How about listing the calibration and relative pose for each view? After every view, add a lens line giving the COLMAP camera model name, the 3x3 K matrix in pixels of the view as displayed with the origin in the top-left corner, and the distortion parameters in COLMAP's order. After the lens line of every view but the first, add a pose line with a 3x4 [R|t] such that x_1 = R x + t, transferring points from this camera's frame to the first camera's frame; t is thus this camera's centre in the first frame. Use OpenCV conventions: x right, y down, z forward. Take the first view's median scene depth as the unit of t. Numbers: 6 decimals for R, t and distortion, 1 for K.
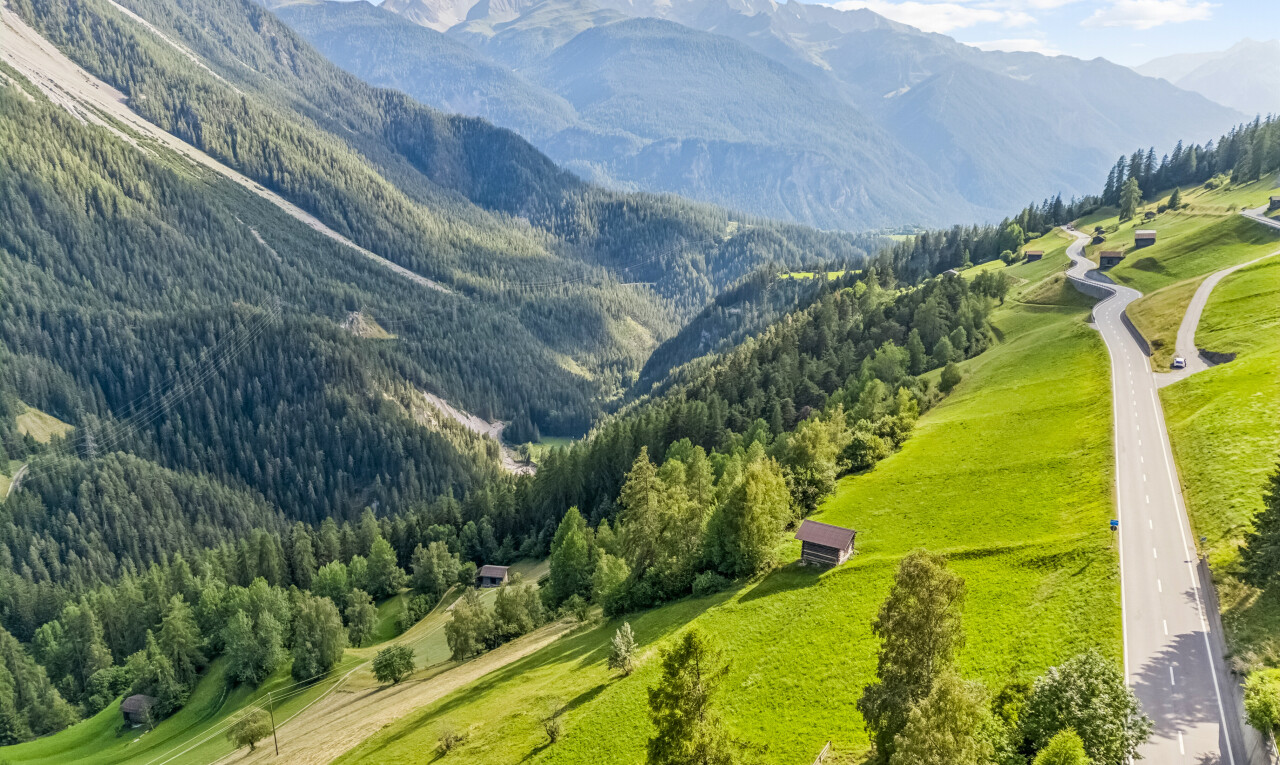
lens RADIAL K [[933.9, 0, 640.3], [0, 933.9, 385.3], [0, 0, 1]] dist [0.002412, -0.009042]
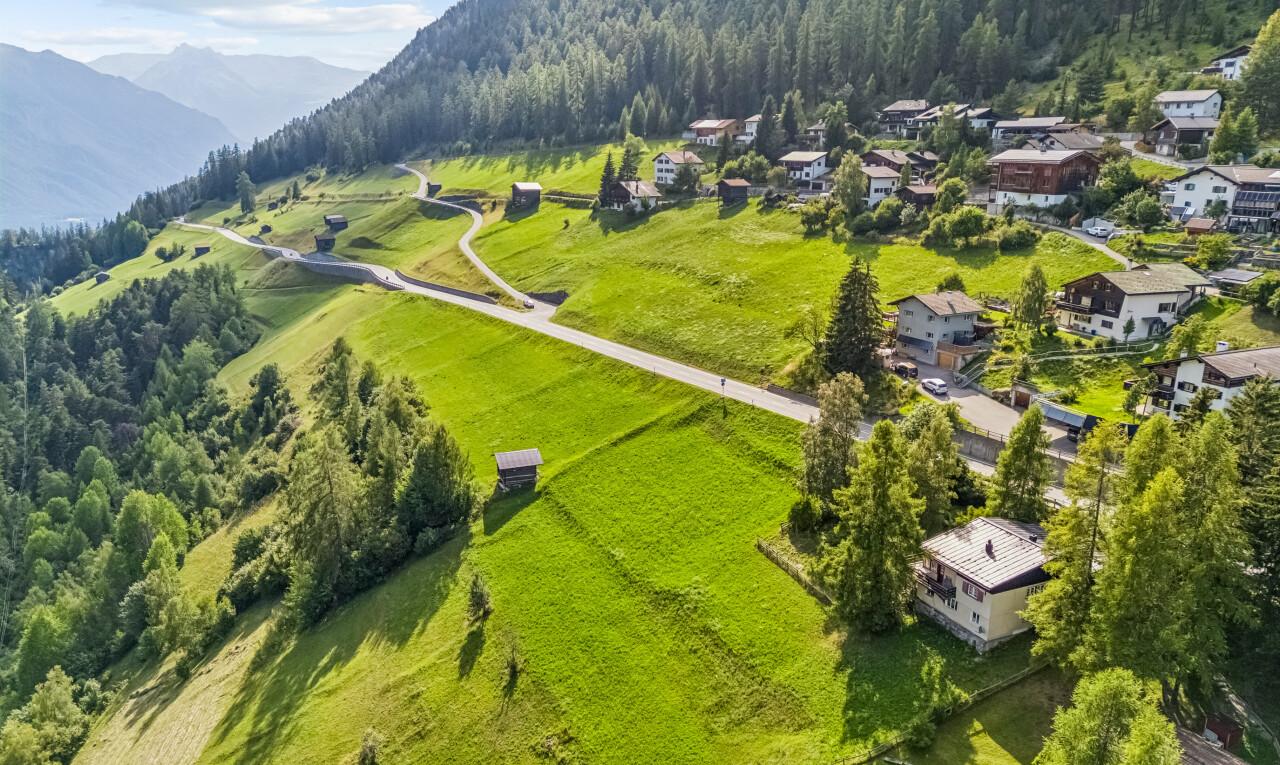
lens RADIAL K [[933.9, 0, 640.0], [0, 933.9, 379.5], [0, 0, 1]] dist [0.002412, -0.009042]
pose [[0.559025, -0.189326, 0.807246, -0.644635], [0.192375, 0.976631, 0.095832, -0.023329], [-0.806525, 0.101722, 0.582383, 0.168300]]
